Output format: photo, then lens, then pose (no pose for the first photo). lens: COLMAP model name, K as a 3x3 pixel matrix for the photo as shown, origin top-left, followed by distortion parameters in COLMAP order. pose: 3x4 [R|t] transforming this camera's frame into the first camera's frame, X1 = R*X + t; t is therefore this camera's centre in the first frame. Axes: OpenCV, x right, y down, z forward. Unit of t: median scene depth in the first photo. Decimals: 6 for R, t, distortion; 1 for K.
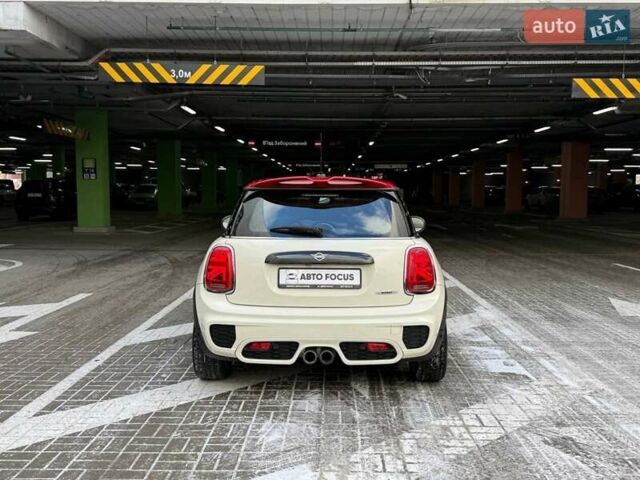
lens RADIAL K [[665.3, 0, 324.8], [0, 665.3, 240.0], [0, 0, 1]] dist [0.159140, -0.340312]
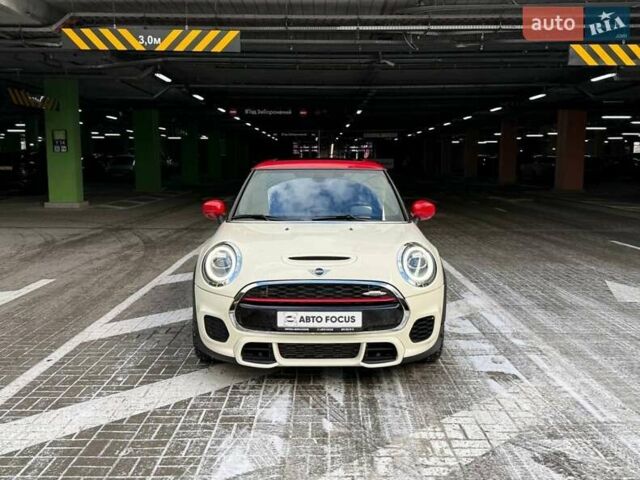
lens RADIAL K [[686.0, 0, 320.0], [0, 686.0, 240.0], [0, 0, 1]] dist [0.165175, -0.367039]
pose [[0.999940, -0.005337, 0.009600, 0.009938], [0.004929, 0.999106, 0.041981, -0.010386], [-0.009816, -0.041931, 0.999072, 0.026916]]
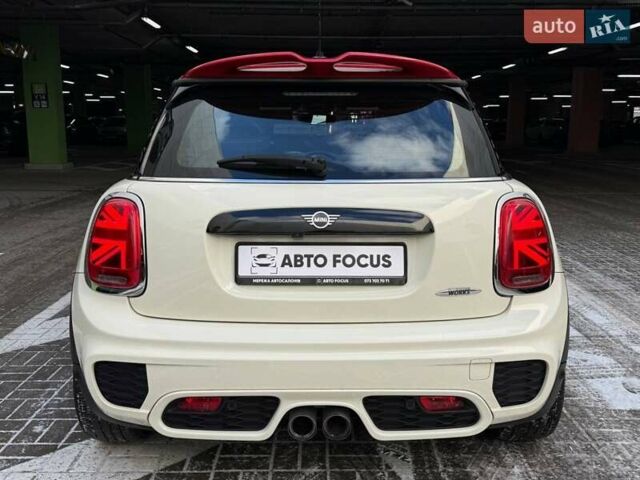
lens RADIAL K [[674.0, 0, 325.8], [0, 674.0, 244.0], [0, 0, 1]] dist [0.158625, -0.345145]
pose [[0.999775, -0.006340, 0.020252, -0.005206], [0.004321, 0.995152, 0.098250, -0.001987], [-0.020777, -0.098140, 0.994956, 0.188179]]
